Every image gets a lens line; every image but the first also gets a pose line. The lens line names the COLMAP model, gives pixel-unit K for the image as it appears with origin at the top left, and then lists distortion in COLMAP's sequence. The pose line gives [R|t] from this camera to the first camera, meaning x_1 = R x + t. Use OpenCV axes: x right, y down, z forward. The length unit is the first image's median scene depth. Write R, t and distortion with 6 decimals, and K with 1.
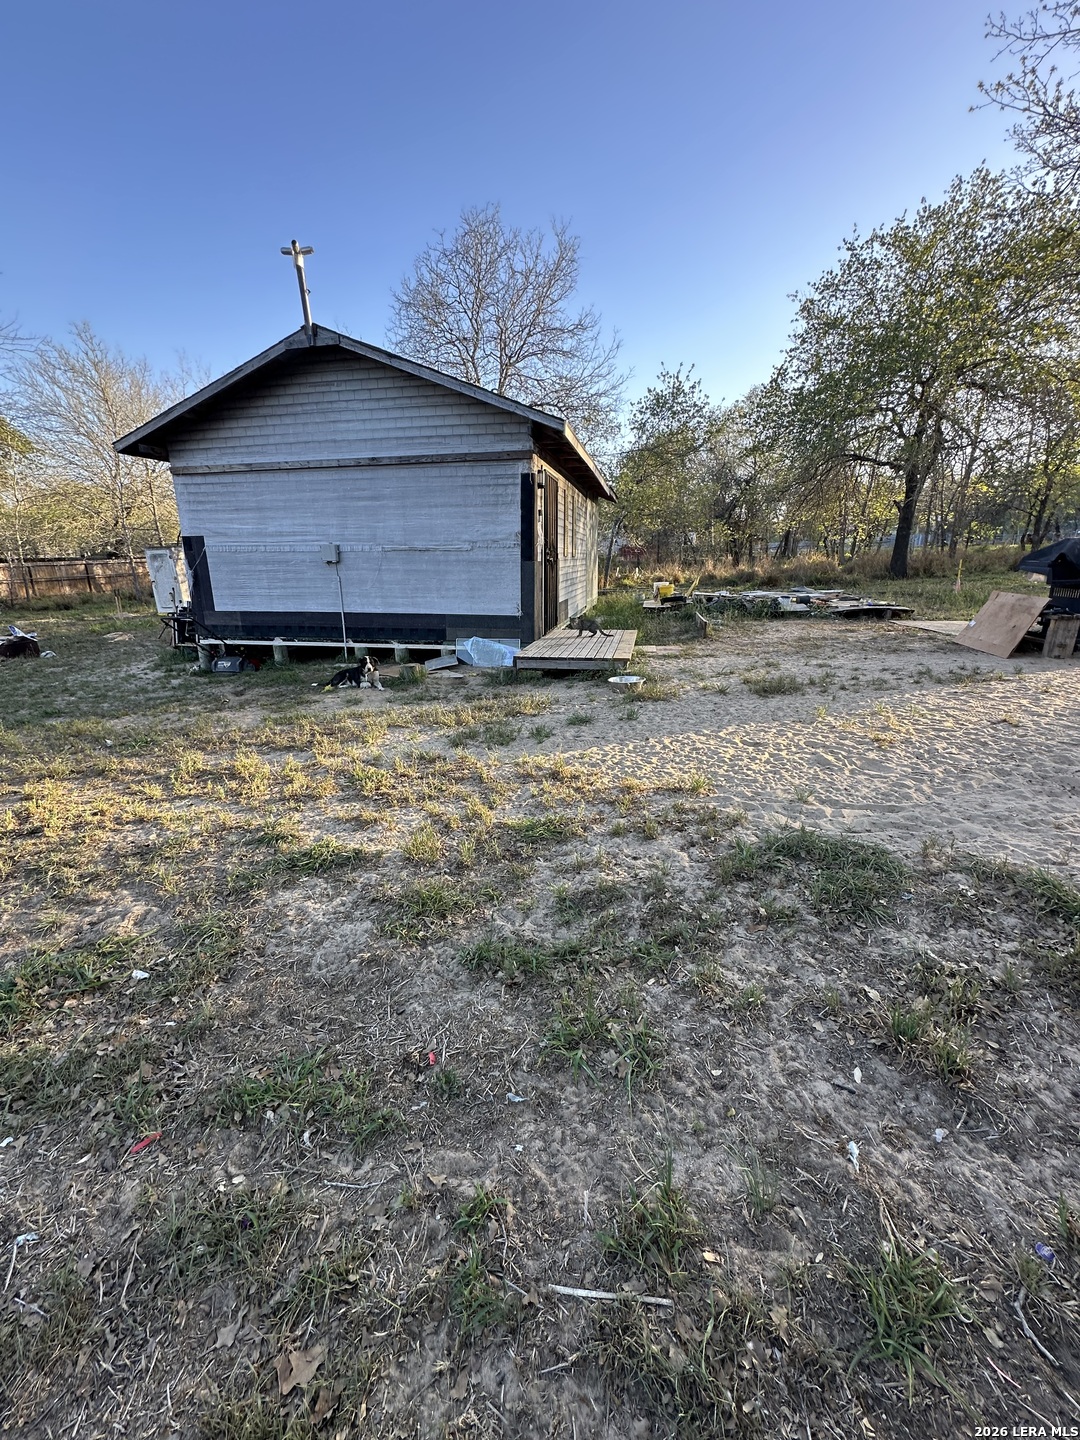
lens RADIAL K [[575.7, 0, 542.8], [0, 575.7, 719.9], [0, 0, 1]] dist [-0.003184, 0.000692]
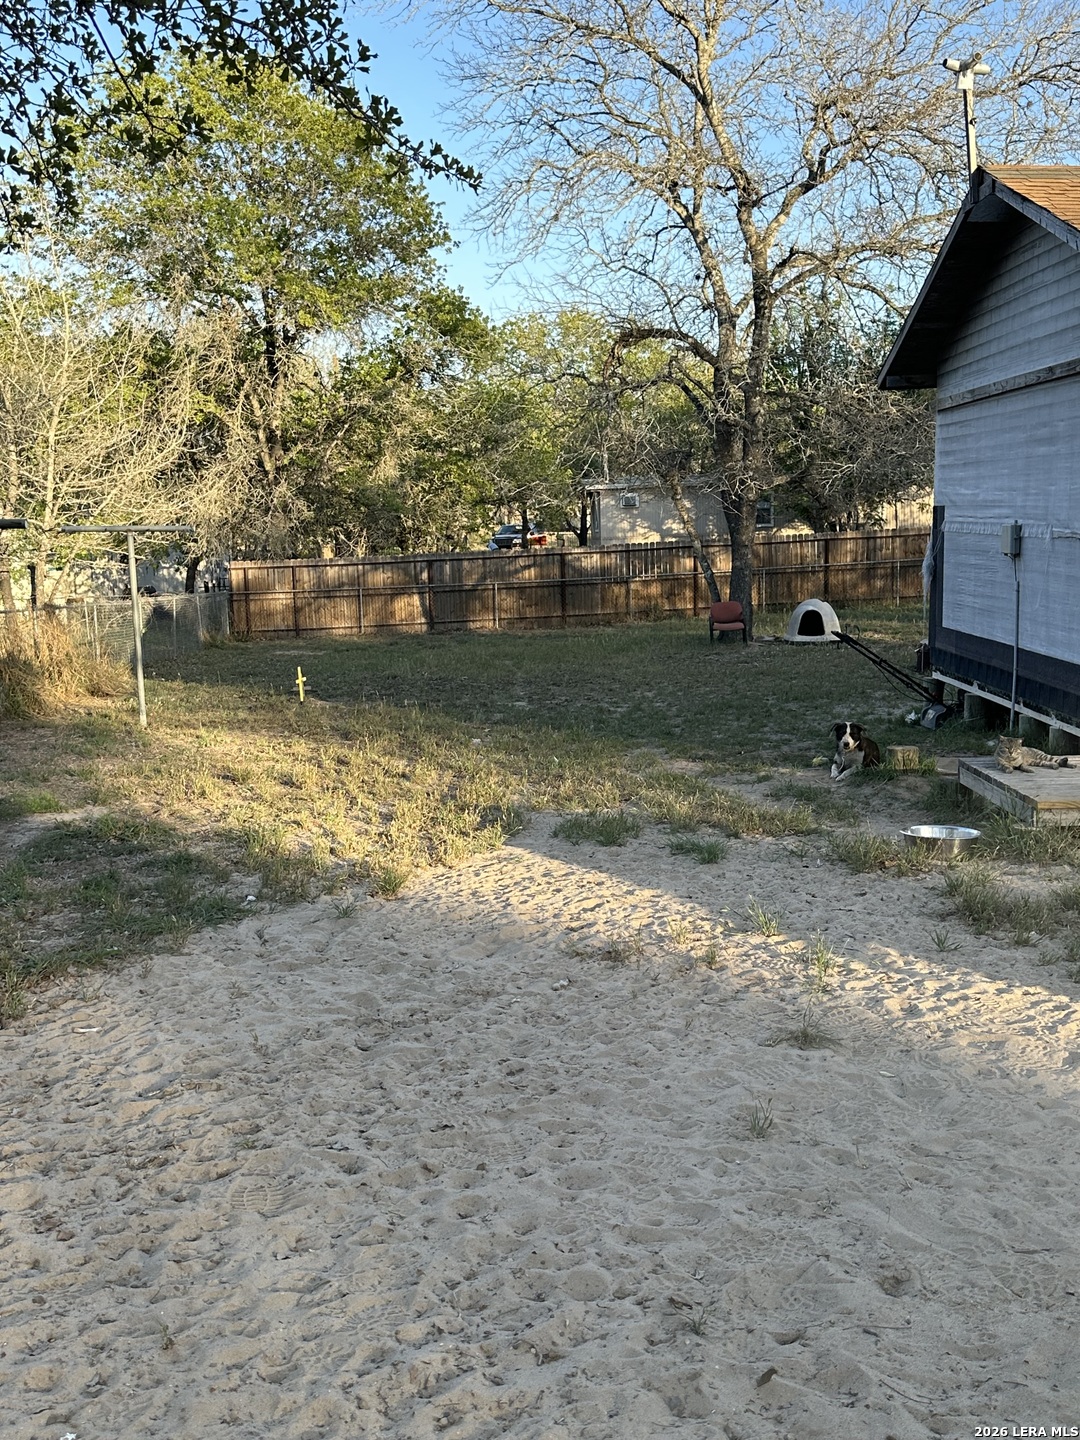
lens RADIAL K [[1482.5, 0, 540.0], [0, 1482.5, 720.0], [0, 0, 1]] dist [0.124777, -0.020138]
pose [[0.198114, 0.137638, -0.970467, 1.212191], [-0.239127, 0.966963, 0.088324, -0.182082], [0.950563, 0.214566, 0.224482, 0.369782]]
